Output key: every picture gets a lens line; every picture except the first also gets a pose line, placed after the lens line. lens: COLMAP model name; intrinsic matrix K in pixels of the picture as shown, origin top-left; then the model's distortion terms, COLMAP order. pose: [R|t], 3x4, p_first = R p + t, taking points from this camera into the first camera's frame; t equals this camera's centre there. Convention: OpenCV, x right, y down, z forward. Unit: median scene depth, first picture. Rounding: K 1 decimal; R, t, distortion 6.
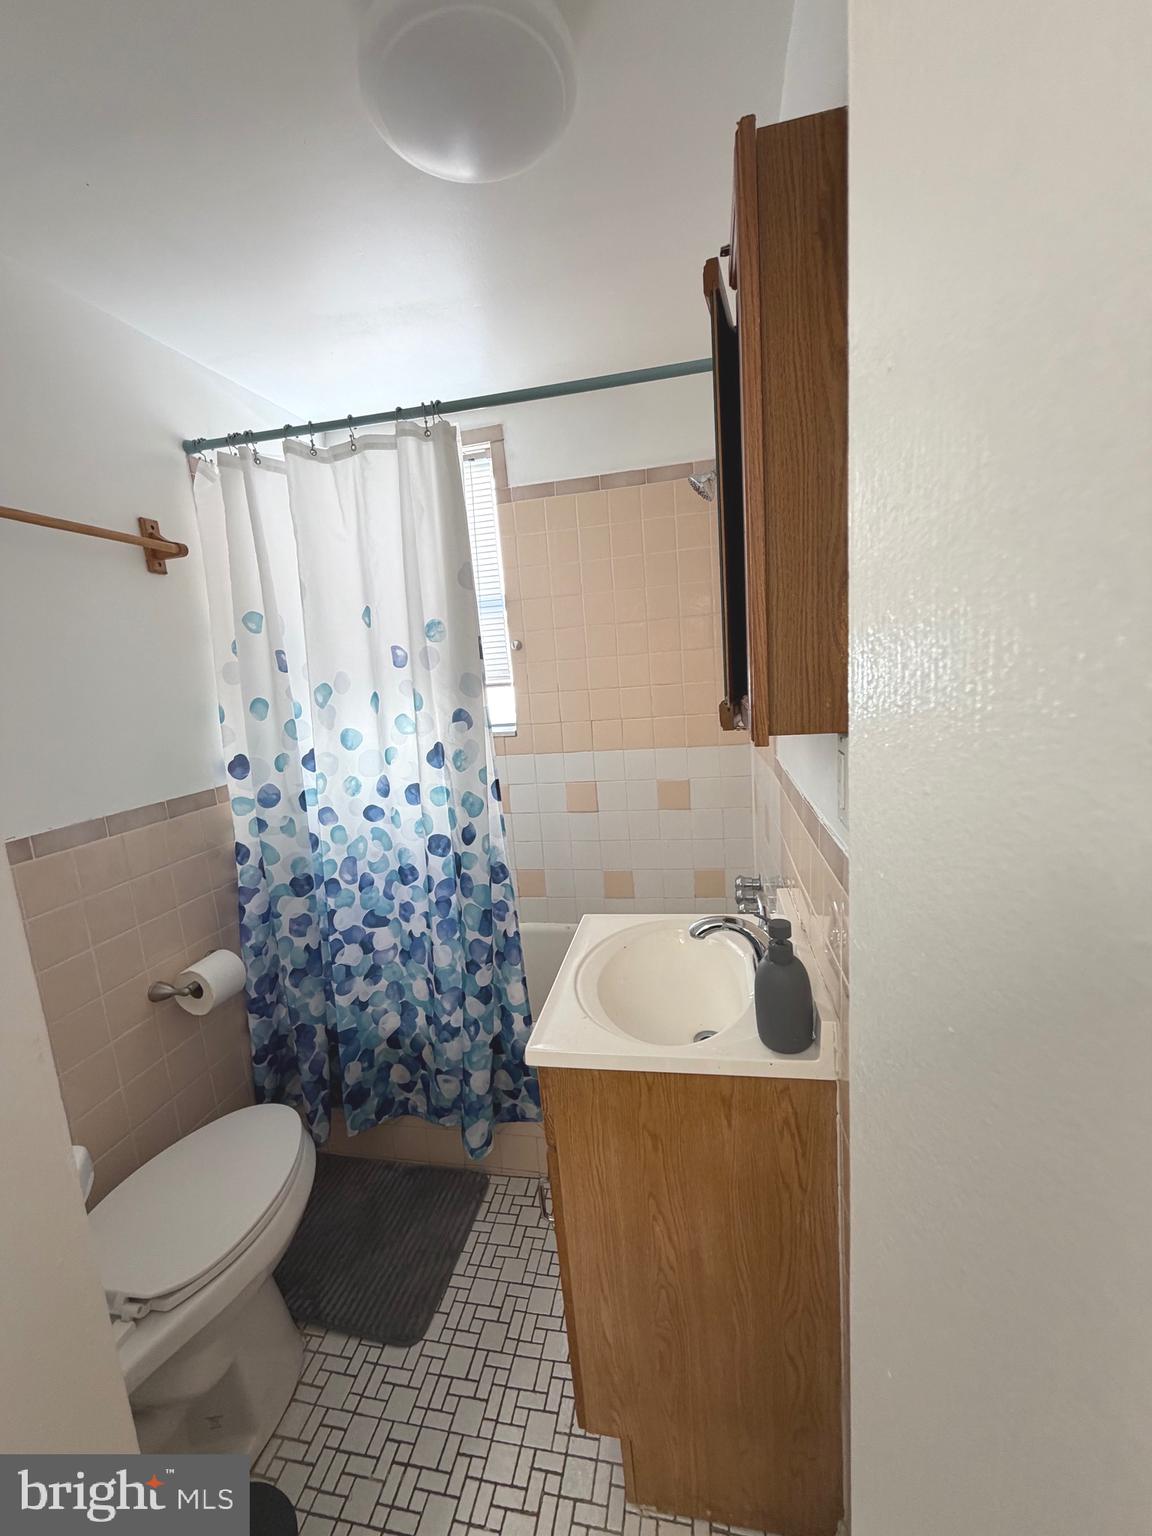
lens RADIAL K [[613.5, 0, 583.3], [0, 613.5, 764.1], [0, 0, 1]] dist [-0.000892, -0.000038]
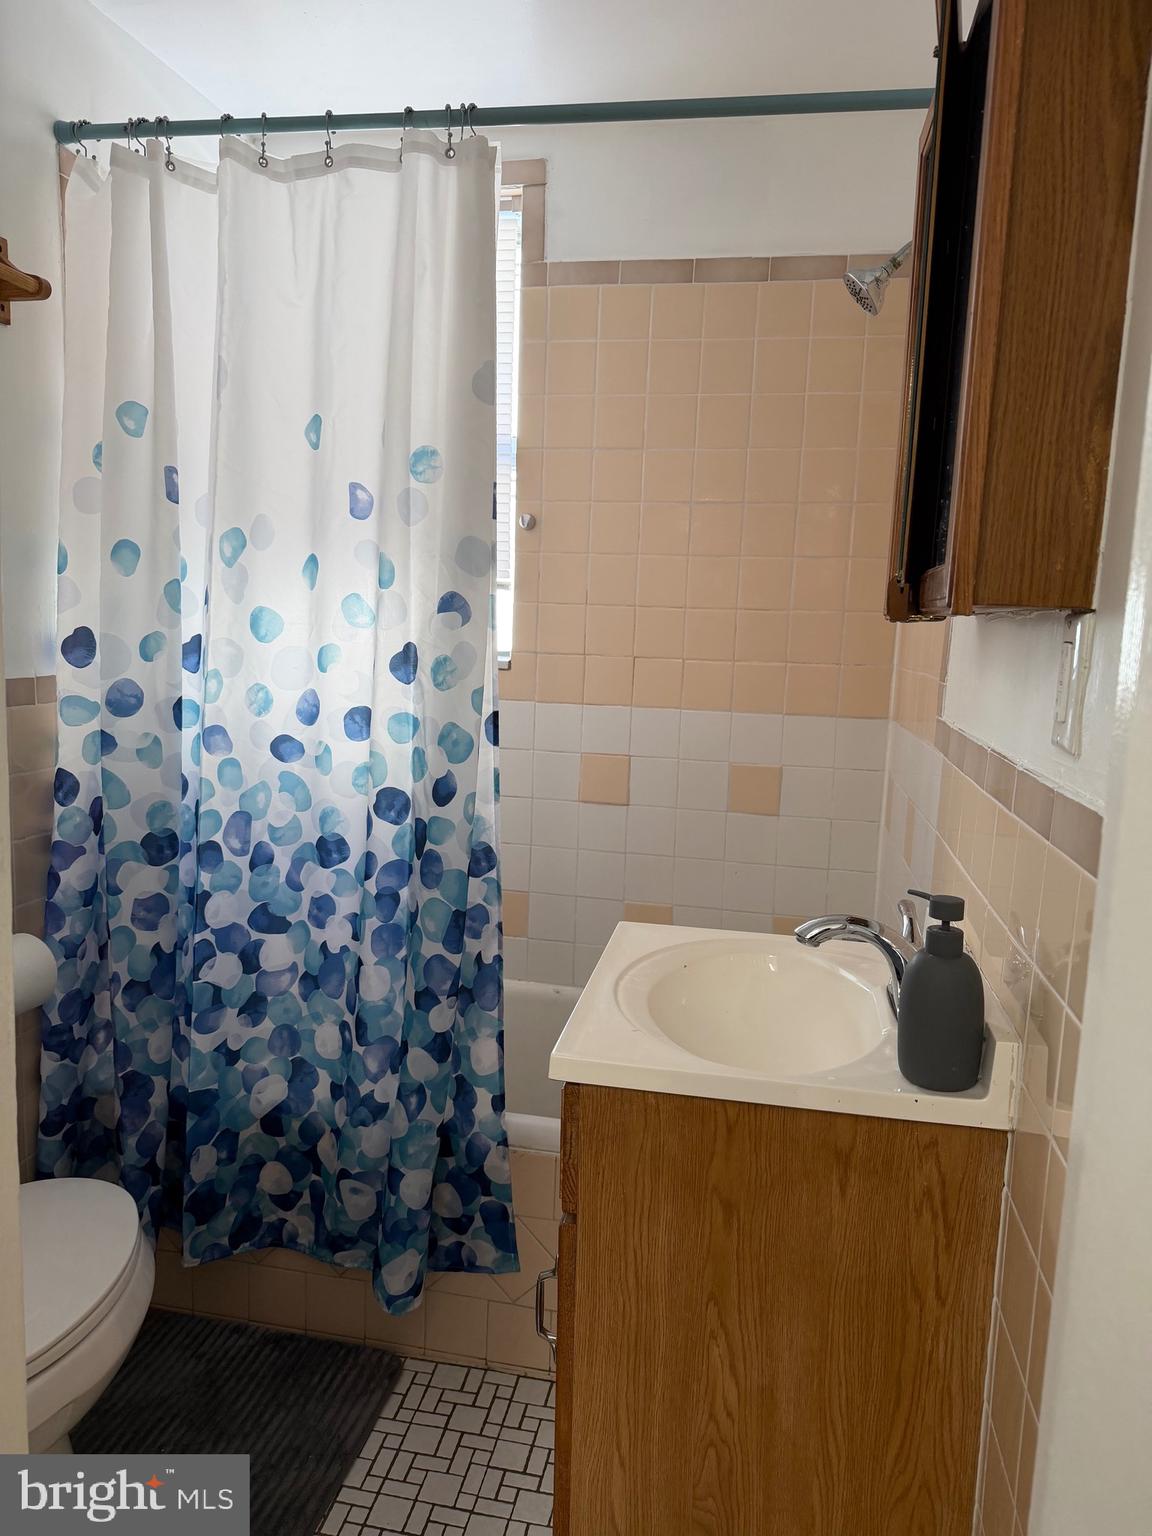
lens RADIAL K [[1078.5, 0, 581.7], [0, 1078.5, 766.1], [0, 0, 1]] dist [0.044733, -0.063956]
pose [[0.993834, 0.109637, 0.016516, -0.064721], [-0.109274, 0.993780, -0.021467, 0.095686], [-0.018767, 0.019530, 0.999633, -0.109062]]
